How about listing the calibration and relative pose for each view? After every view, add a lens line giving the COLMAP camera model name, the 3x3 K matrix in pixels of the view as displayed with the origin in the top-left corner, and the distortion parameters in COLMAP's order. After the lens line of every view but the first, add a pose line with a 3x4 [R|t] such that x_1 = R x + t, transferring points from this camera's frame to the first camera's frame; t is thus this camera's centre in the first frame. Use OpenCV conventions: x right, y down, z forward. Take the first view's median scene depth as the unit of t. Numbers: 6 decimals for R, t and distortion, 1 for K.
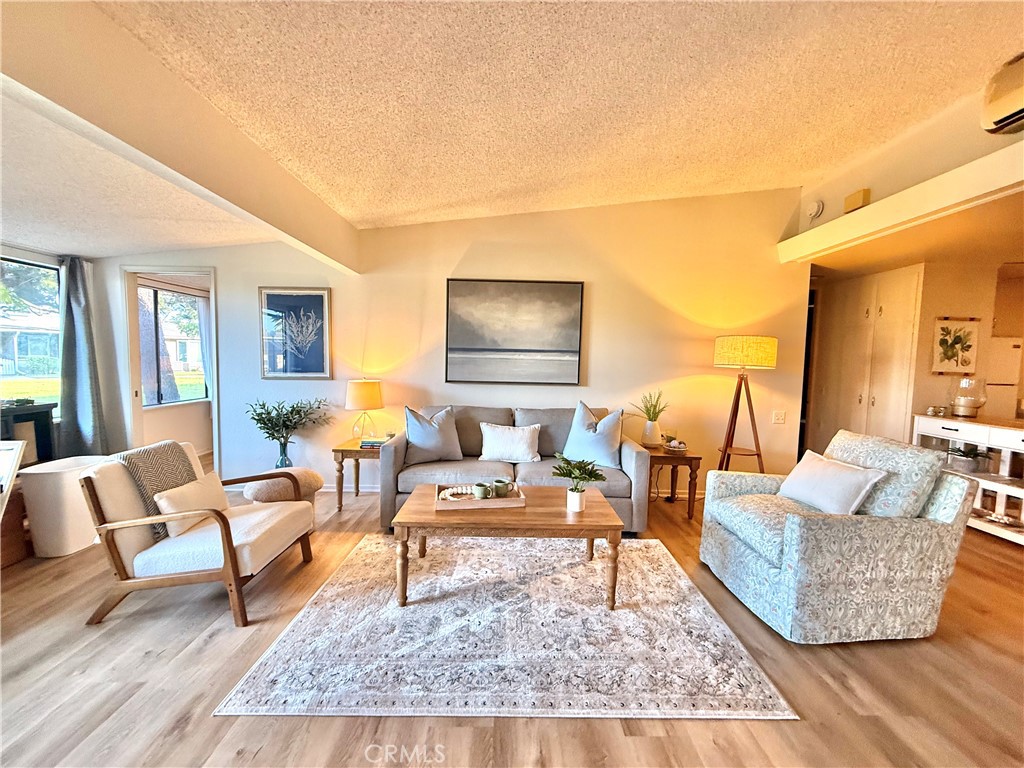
lens RADIAL K [[405.1, 0, 512.0], [0, 405.1, 384.0], [0, 0, 1]] dist [-0.001606, -0.000348]
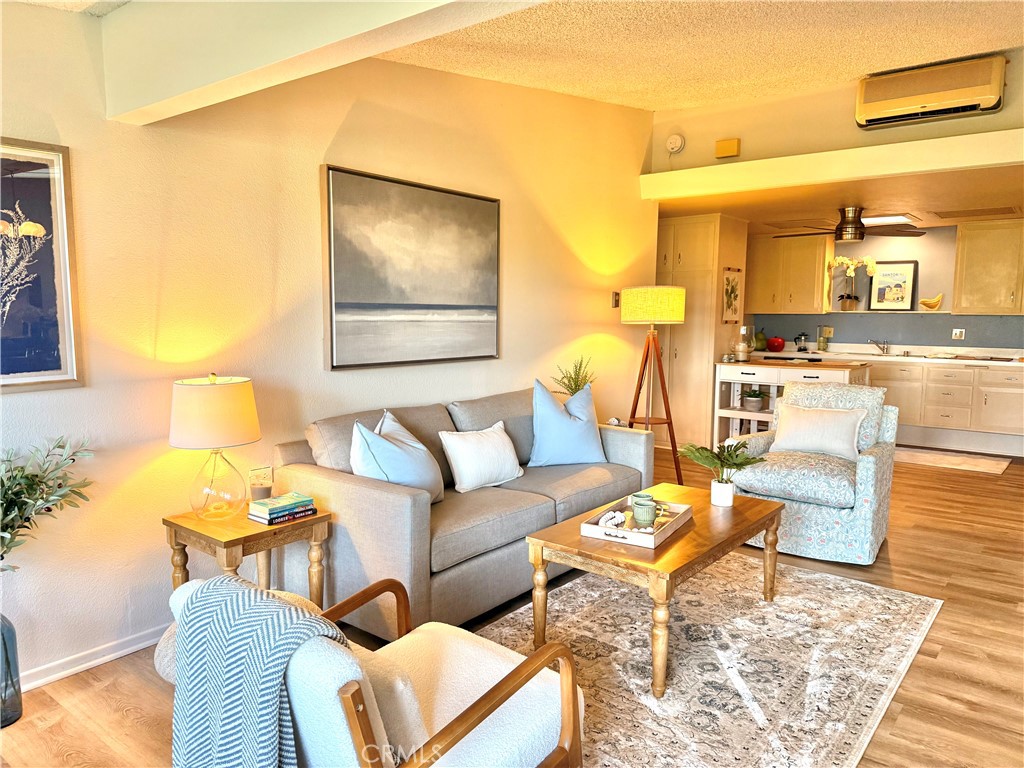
lens RADIAL K [[727.2, 0, 512.0], [0, 727.2, 384.0], [0, 0, 1]] dist [0.075086, -0.093577]
pose [[0.626147, -0.097670, 0.773564, -0.752849], [0.055663, 0.995191, 0.080597, -0.049223], [-0.777716, -0.007407, 0.628572, 0.237893]]
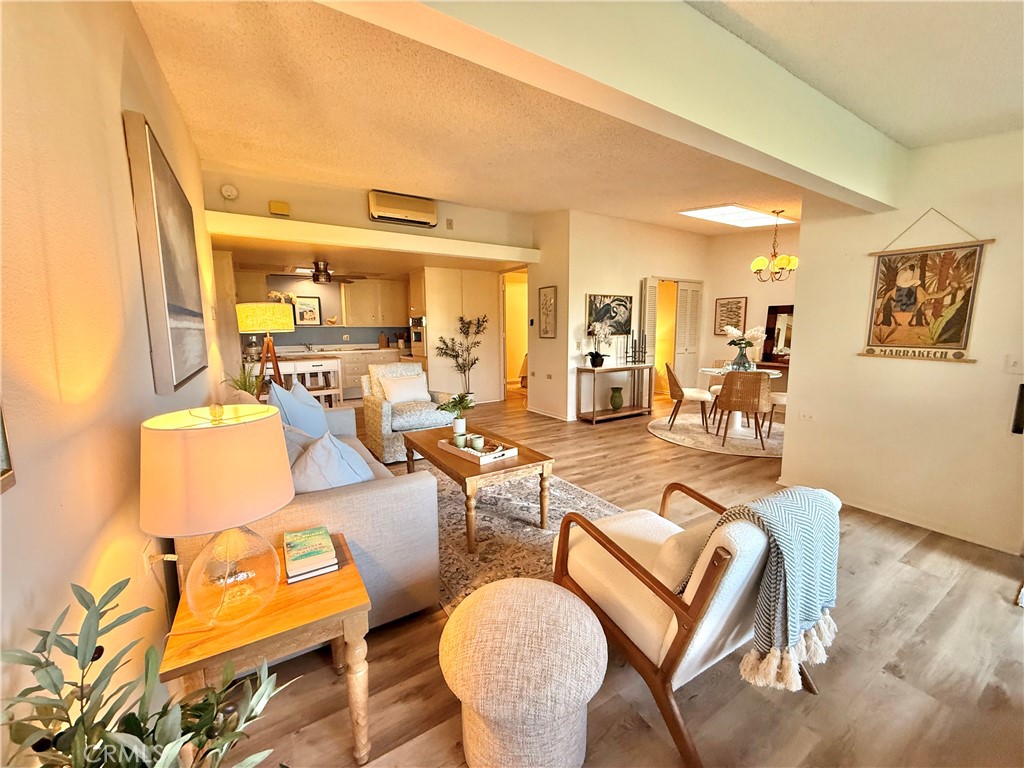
lens RADIAL K [[405.1, 0, 512.0], [0, 405.1, 384.0], [0, 0, 1]] dist [-0.001606, -0.000348]
pose [[-0.519893, -0.133849, 0.843680, -0.679473], [0.048068, 0.981499, 0.185334, -0.066851], [-0.852878, 0.136908, -0.503840, 0.931530]]
